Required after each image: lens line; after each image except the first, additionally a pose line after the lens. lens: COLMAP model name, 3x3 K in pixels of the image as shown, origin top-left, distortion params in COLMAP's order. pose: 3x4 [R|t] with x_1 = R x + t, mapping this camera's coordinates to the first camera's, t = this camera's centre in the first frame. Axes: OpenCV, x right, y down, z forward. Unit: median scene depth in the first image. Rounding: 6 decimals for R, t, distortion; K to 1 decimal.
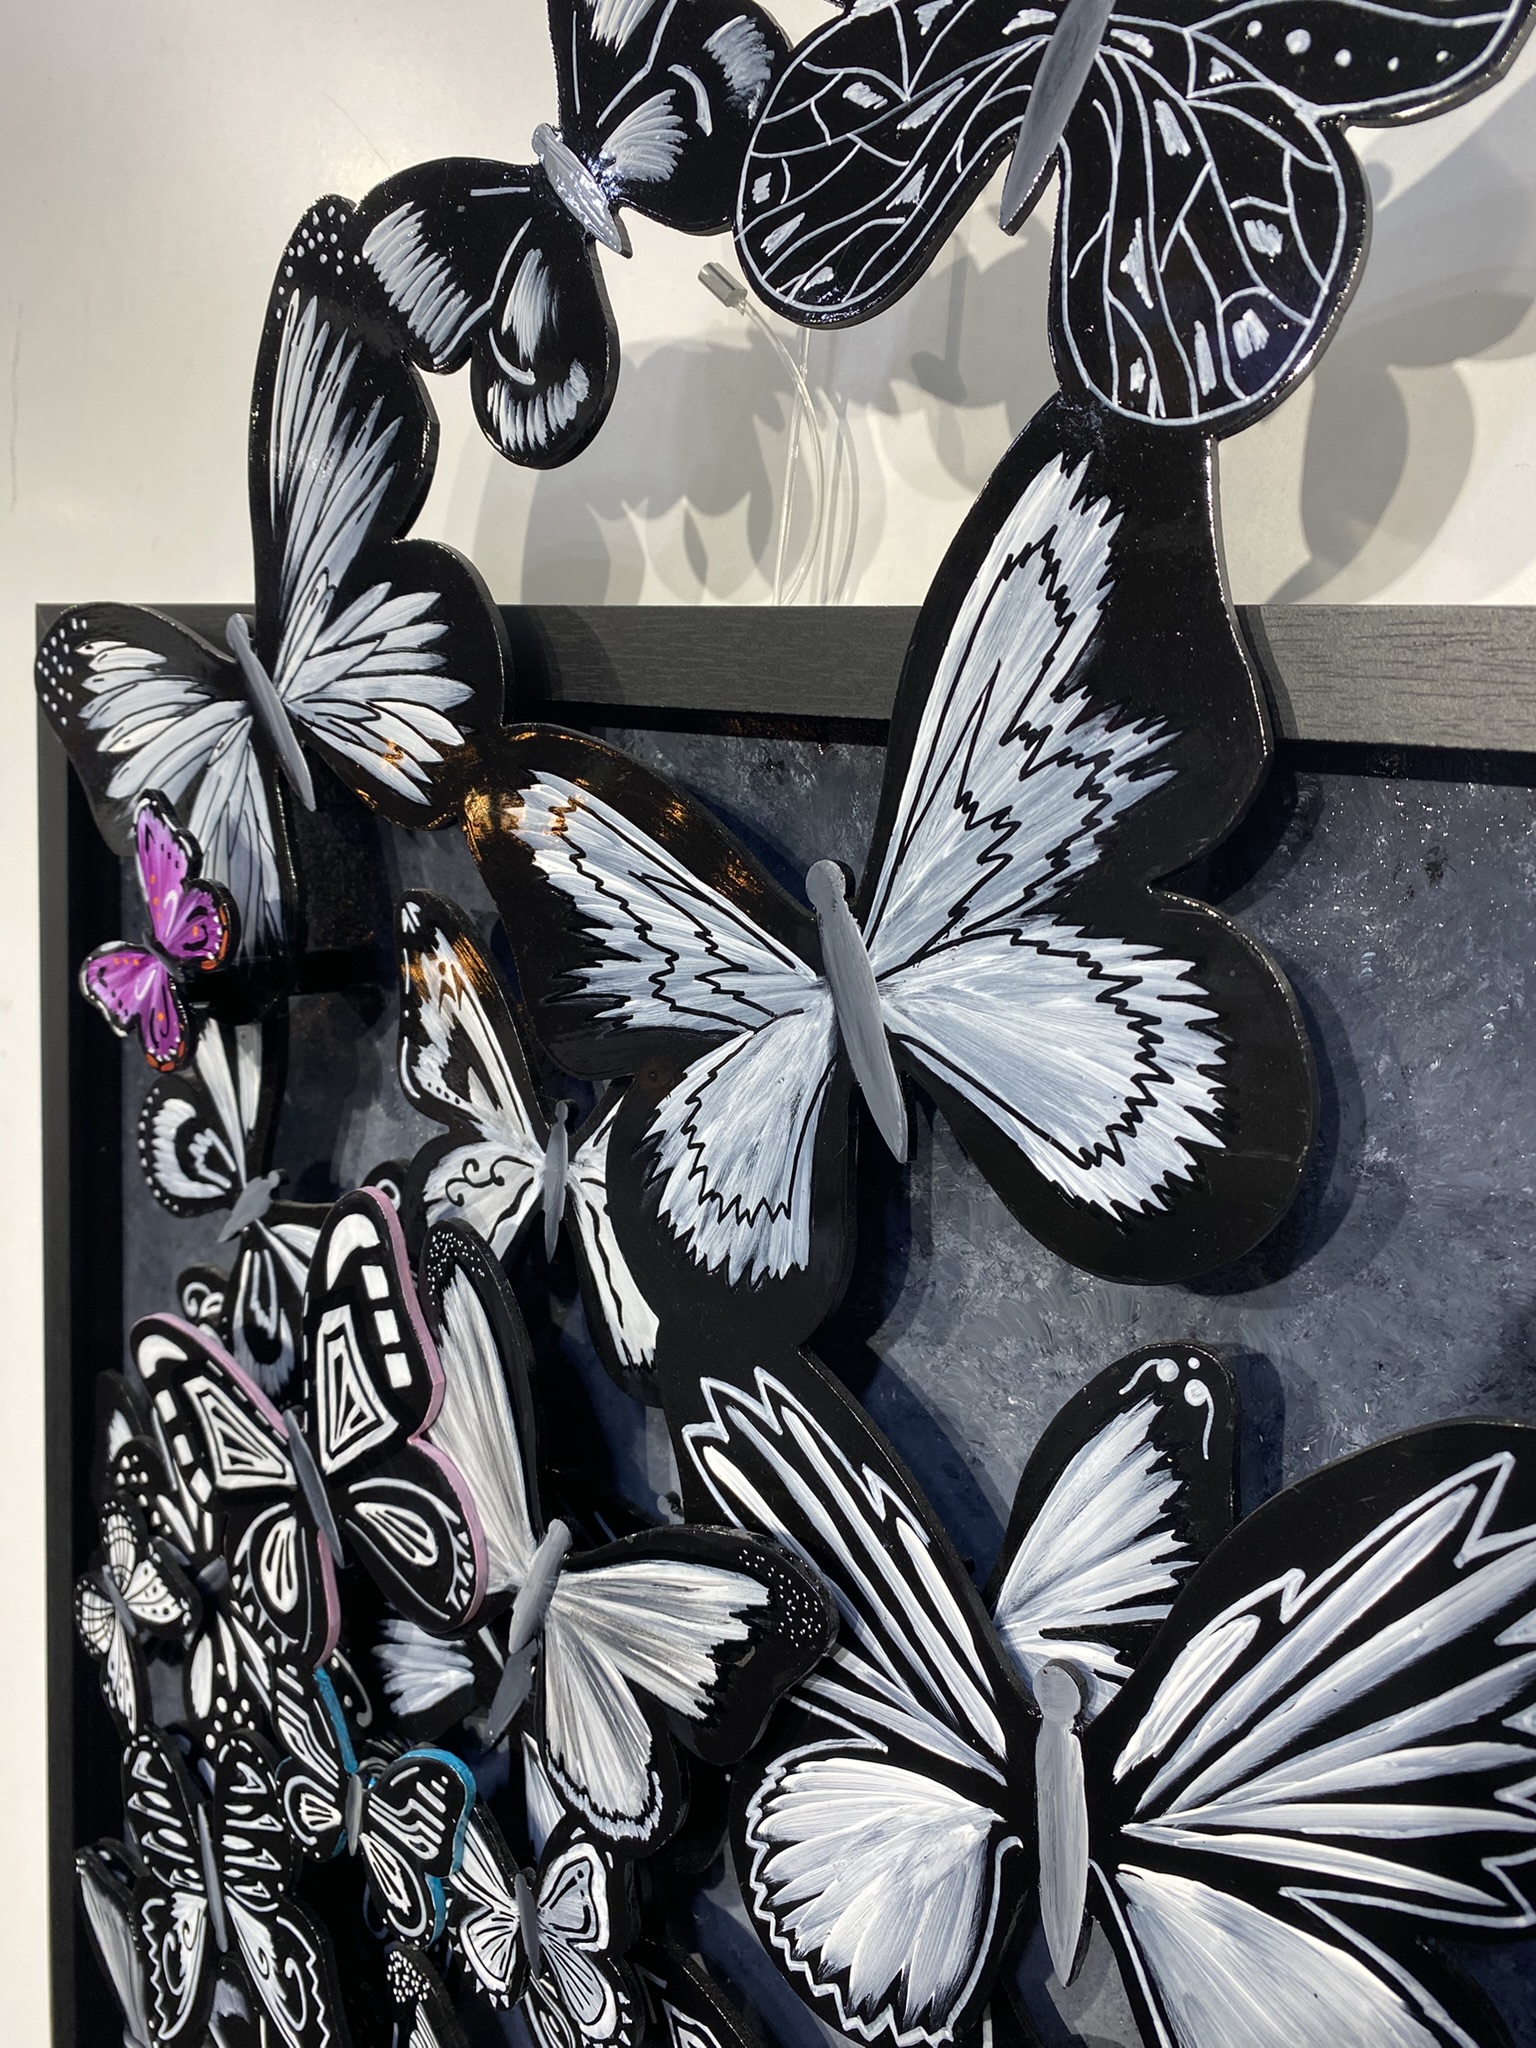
lens RADIAL K [[1577.1, 0, 758.2], [0, 1577.1, 1026.7], [0, 0, 1]] dist [0.003086, -0.002783]
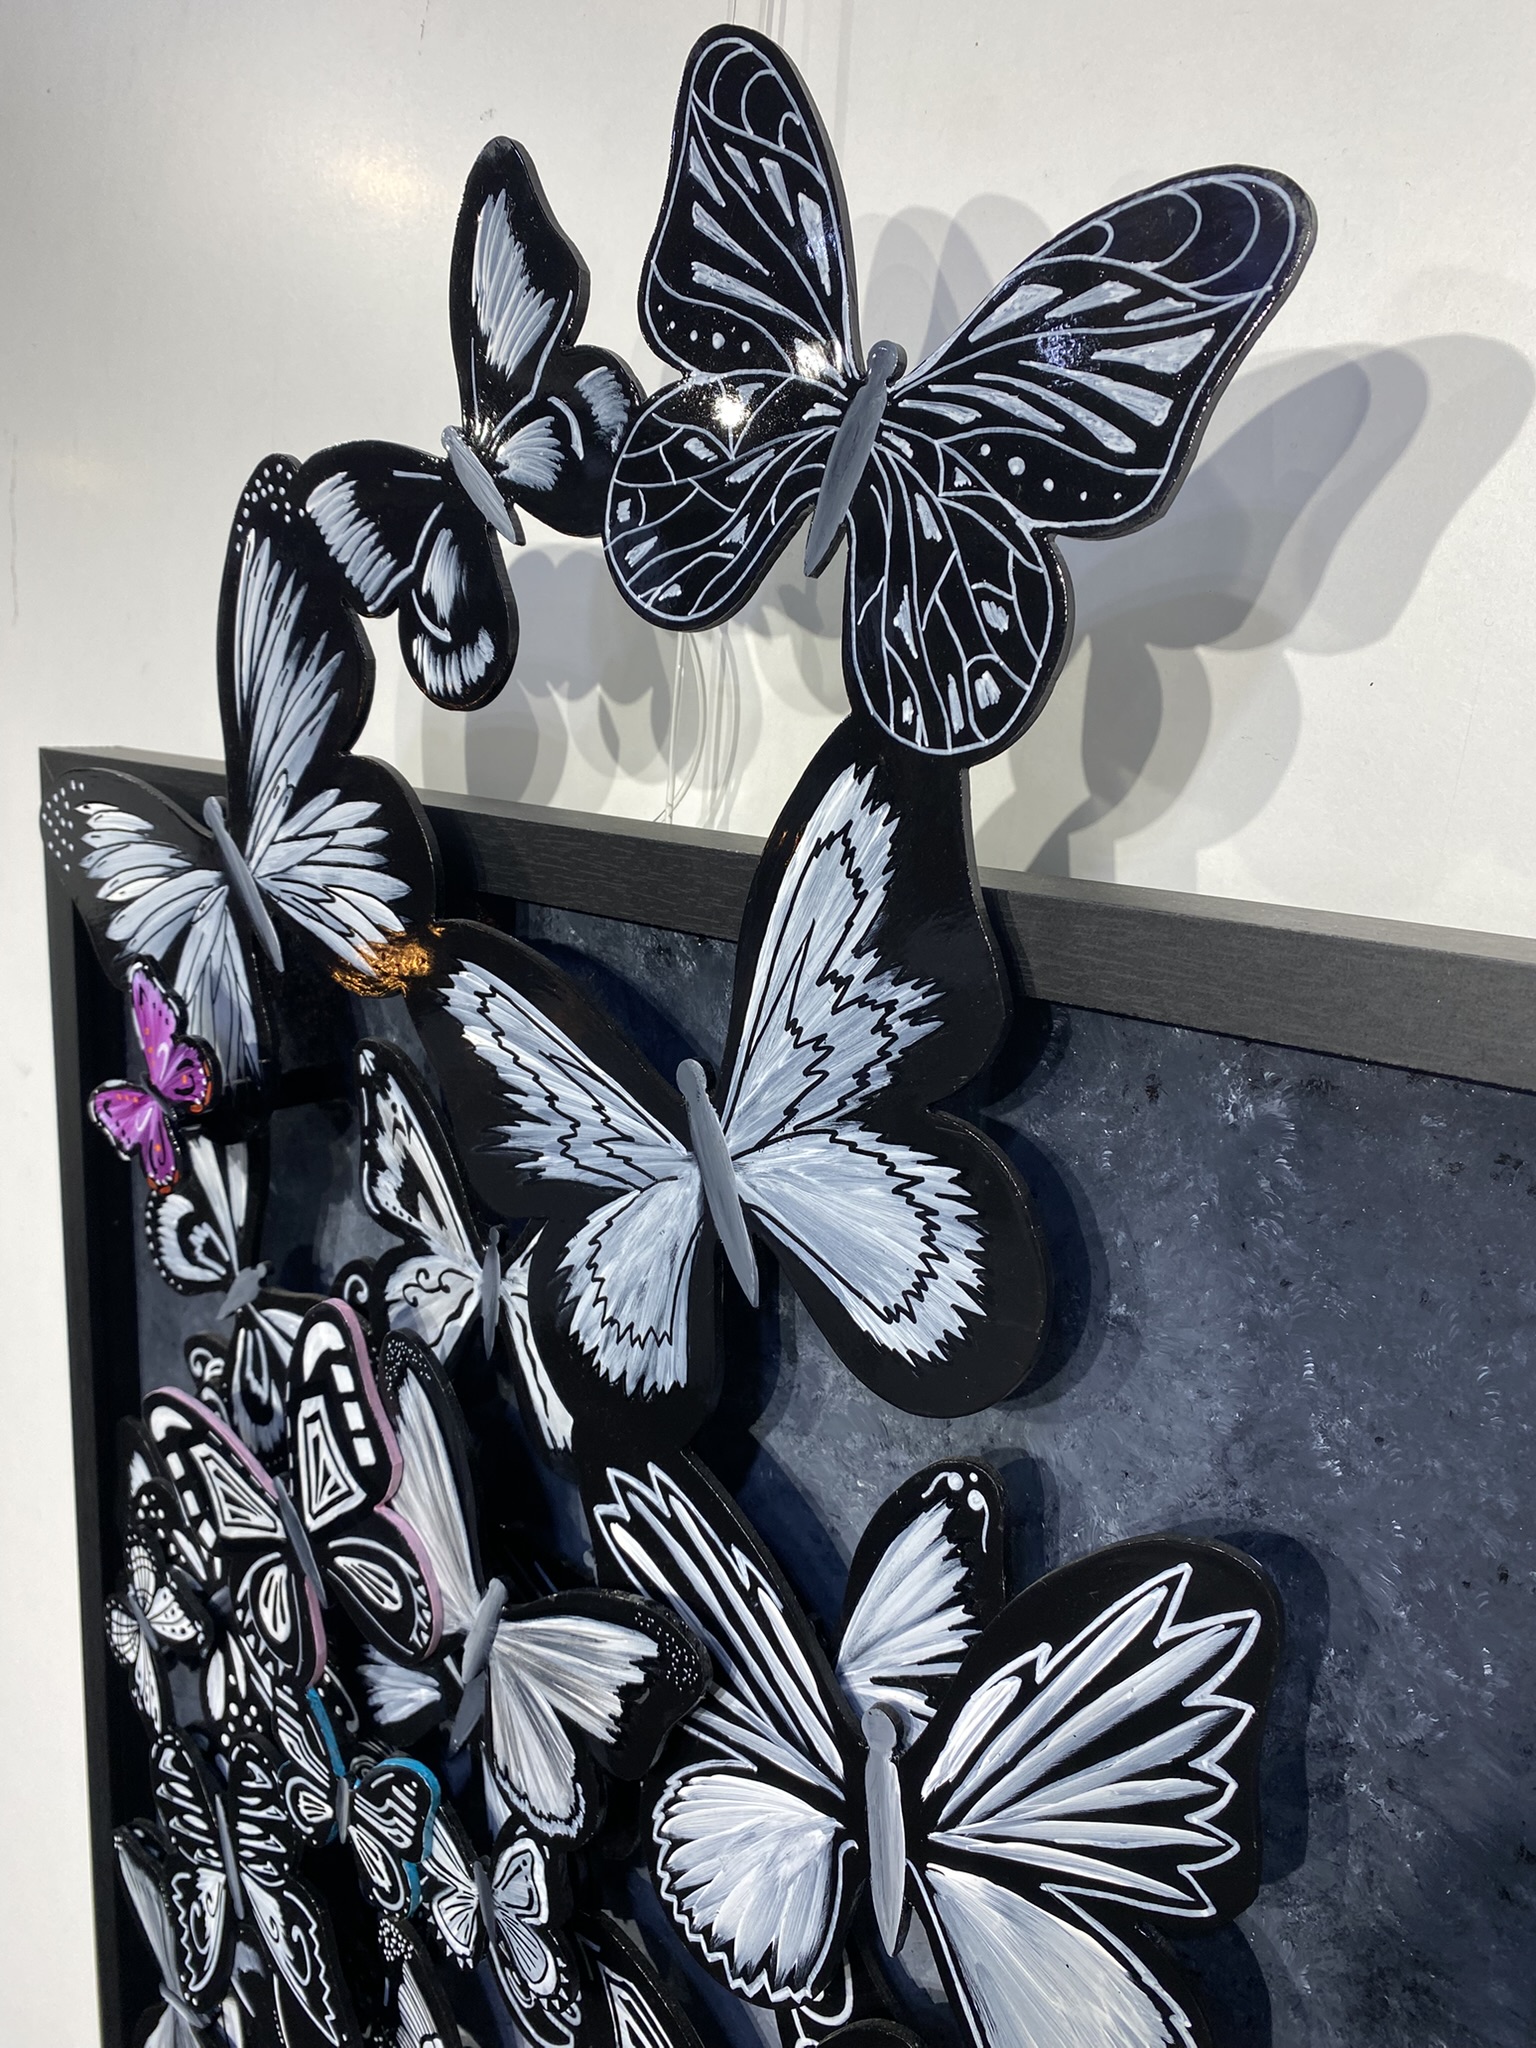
lens RADIAL K [[1582.9, 0, 768.0], [0, 1582.9, 1024.0], [0, 0, 1]] dist [0.003766, 0.001046]
pose [[0.999806, -0.018646, -0.006373, 0.096200], [0.018888, 0.999007, 0.040340, -0.156592], [0.005615, -0.040452, 0.999166, -0.195574]]
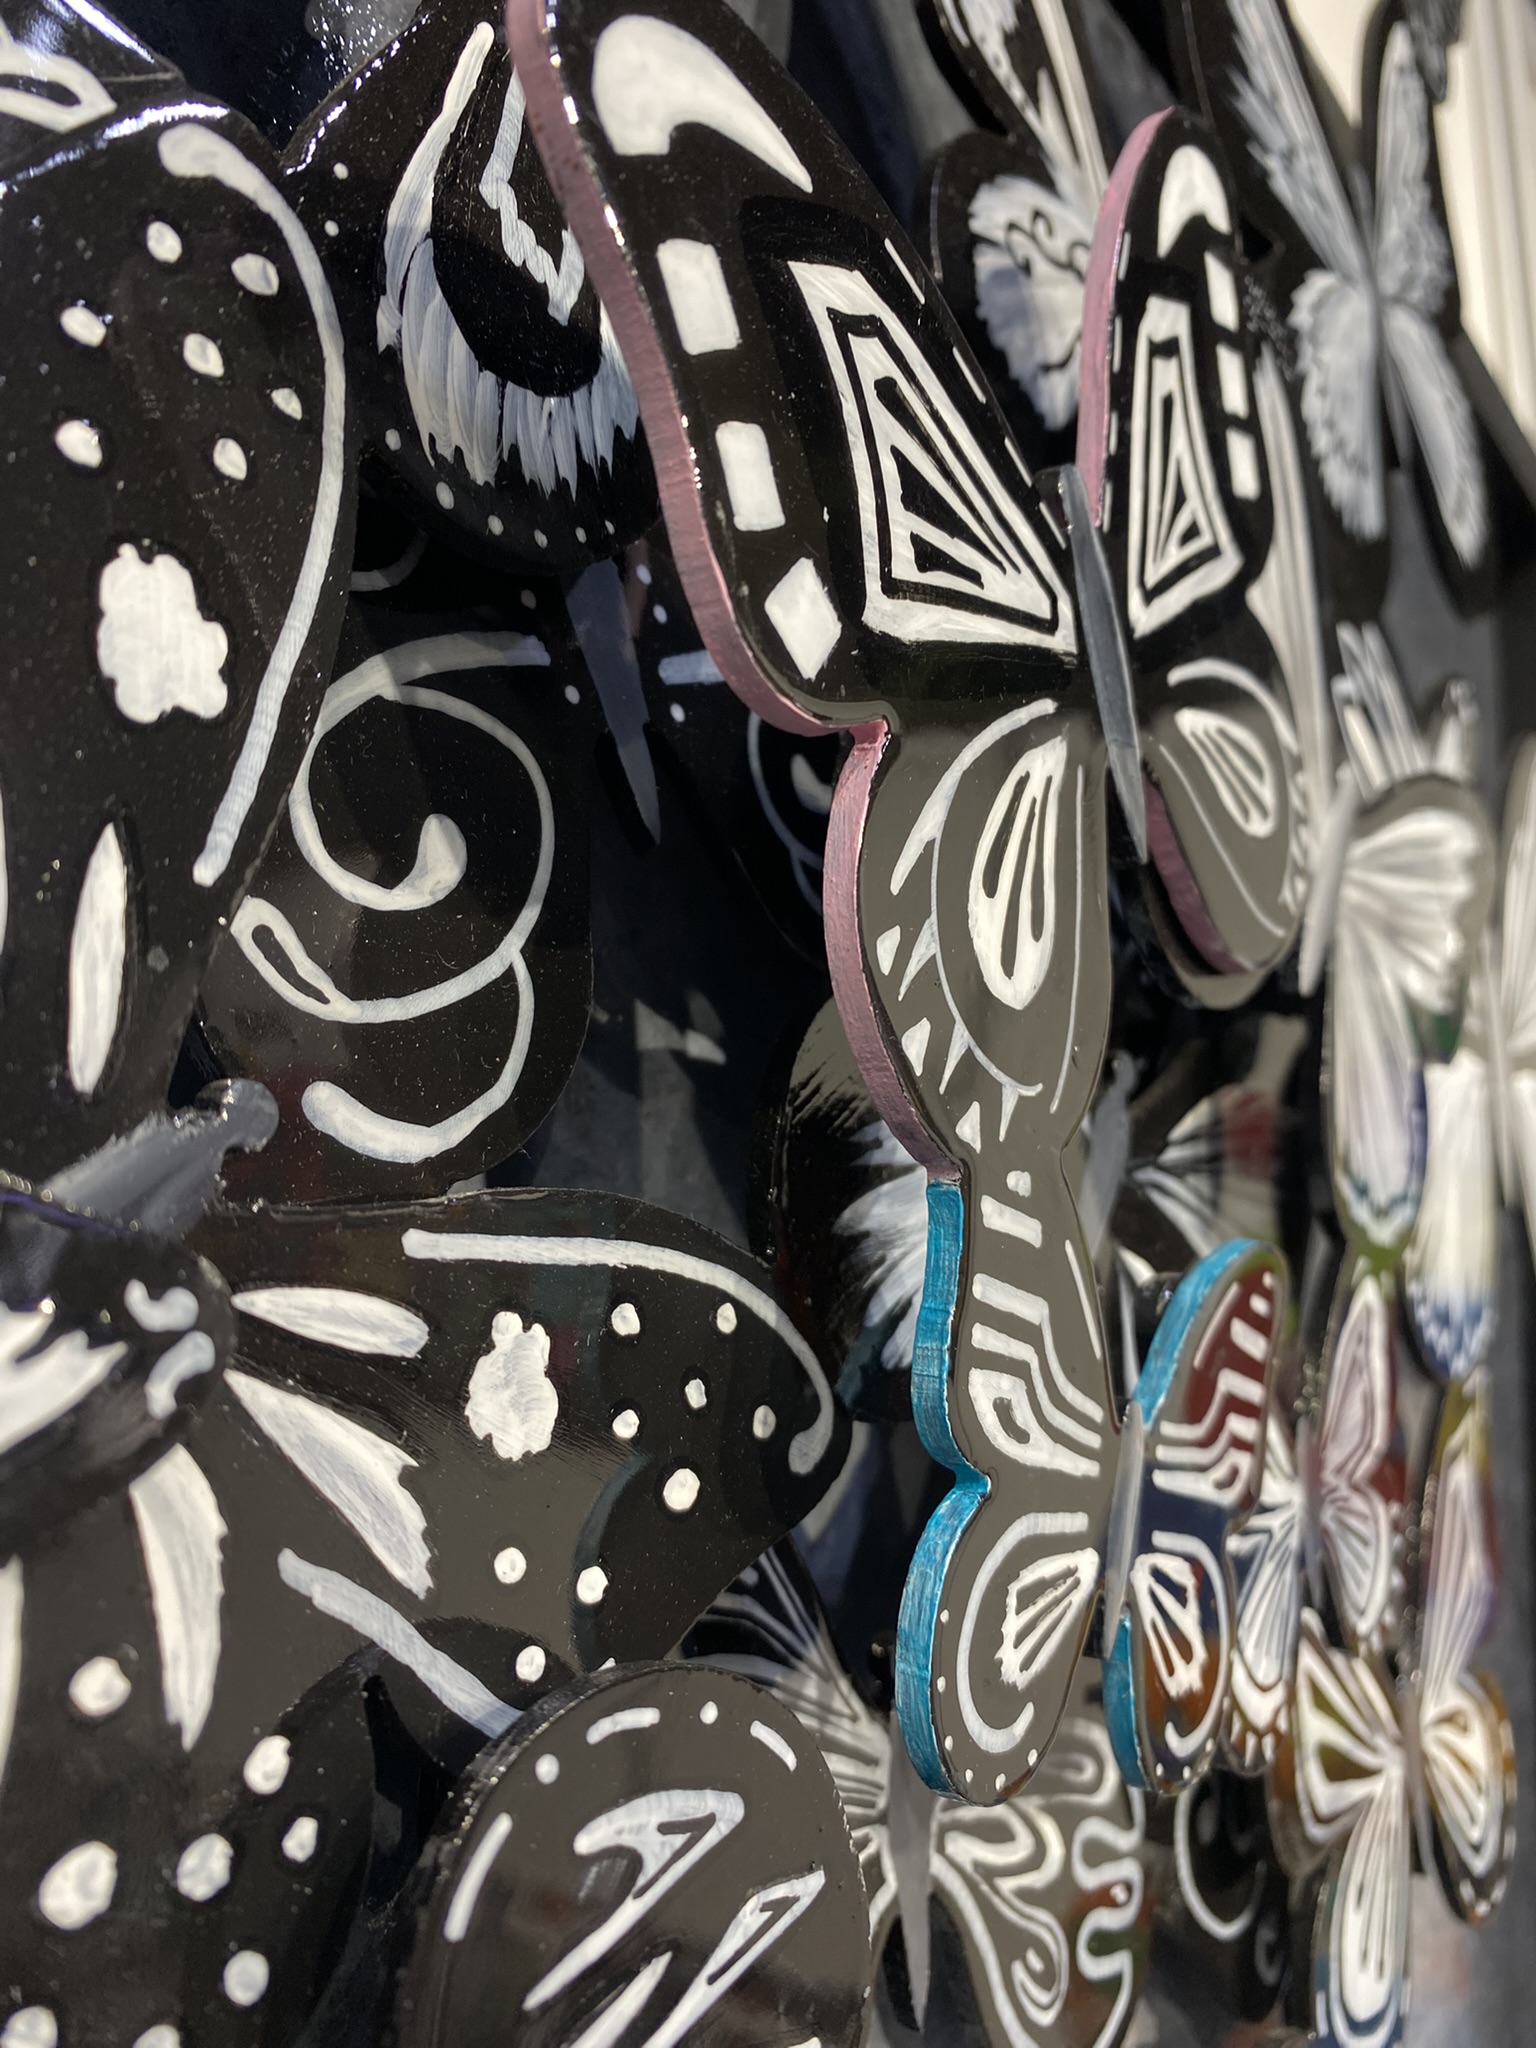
lens RADIAL K [[1592.5, 0, 780.4], [0, 1592.5, 1023.7], [0, 0, 1]] dist [-0.010392, -0.006846]
pose [[-0.005626, 0.171518, 0.985165, -0.766623], [0.102862, 0.980054, -0.170041, 0.505371], [-0.994680, 0.100380, -0.023156, 1.250559]]
